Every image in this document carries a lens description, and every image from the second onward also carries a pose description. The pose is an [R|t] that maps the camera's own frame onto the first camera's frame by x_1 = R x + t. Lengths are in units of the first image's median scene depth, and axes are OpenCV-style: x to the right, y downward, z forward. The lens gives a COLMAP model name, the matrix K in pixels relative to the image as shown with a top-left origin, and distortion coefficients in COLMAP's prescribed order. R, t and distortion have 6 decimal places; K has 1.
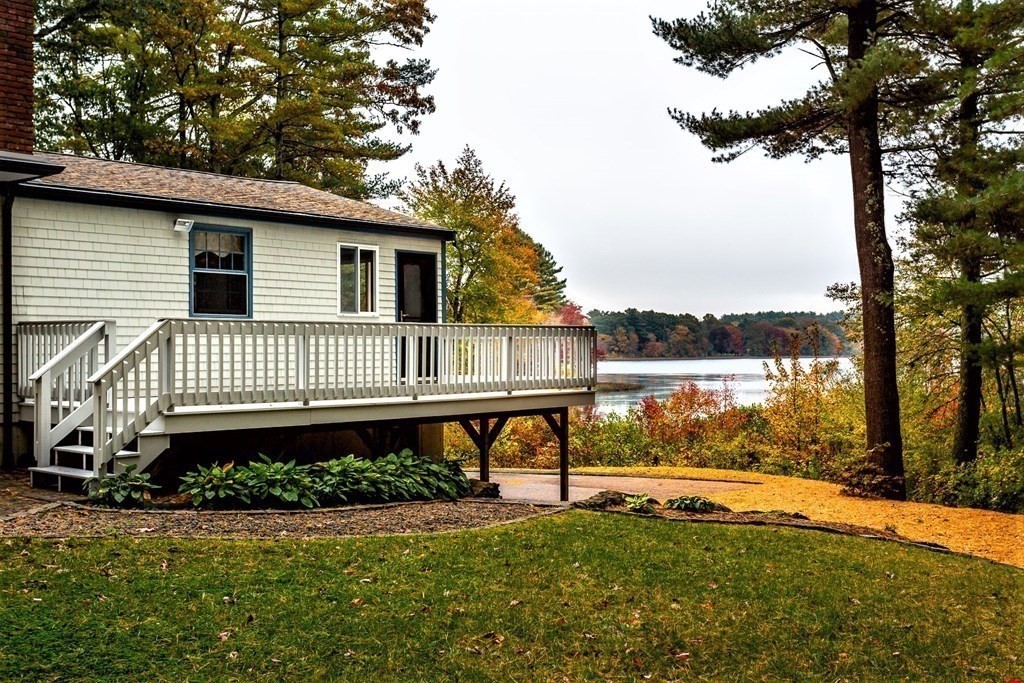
lens RADIAL K [[1174.6, 0, 512.0], [0, 1174.6, 341.5], [0, 0, 1]] dist [0.020273, 0.021441]
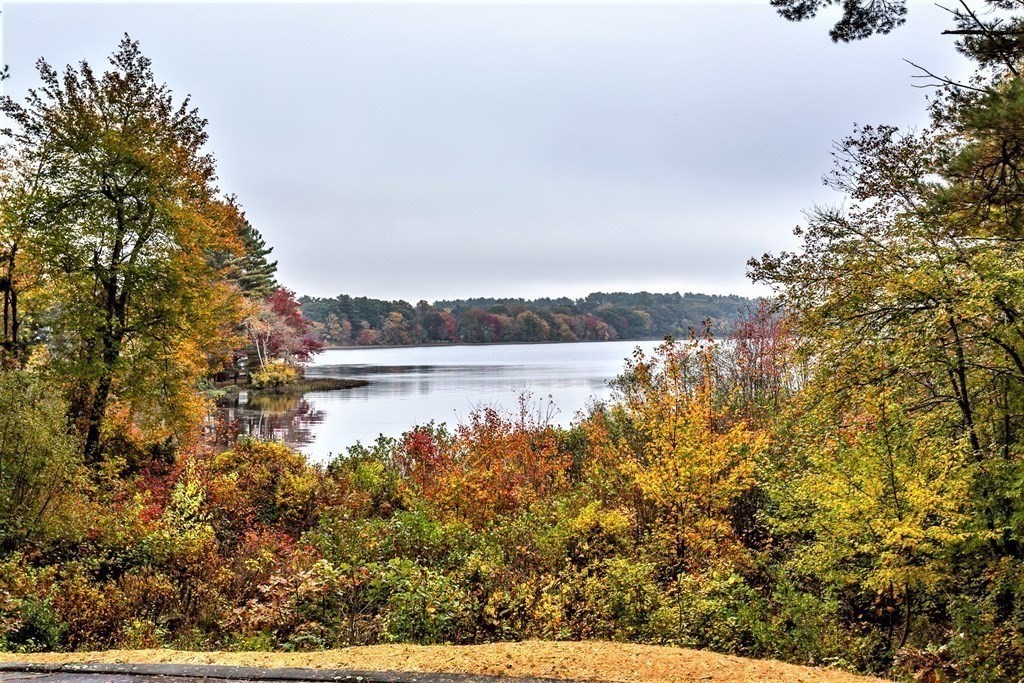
lens RADIAL K [[1174.6, 0, 512.0], [0, 1174.6, 341.5], [0, 0, 1]] dist [0.020273, 0.021441]
pose [[0.969885, -0.009628, 0.243372, 0.002049], [0.006794, 0.999899, 0.012482, -0.003032], [-0.243468, -0.010453, 0.969853, 0.103700]]
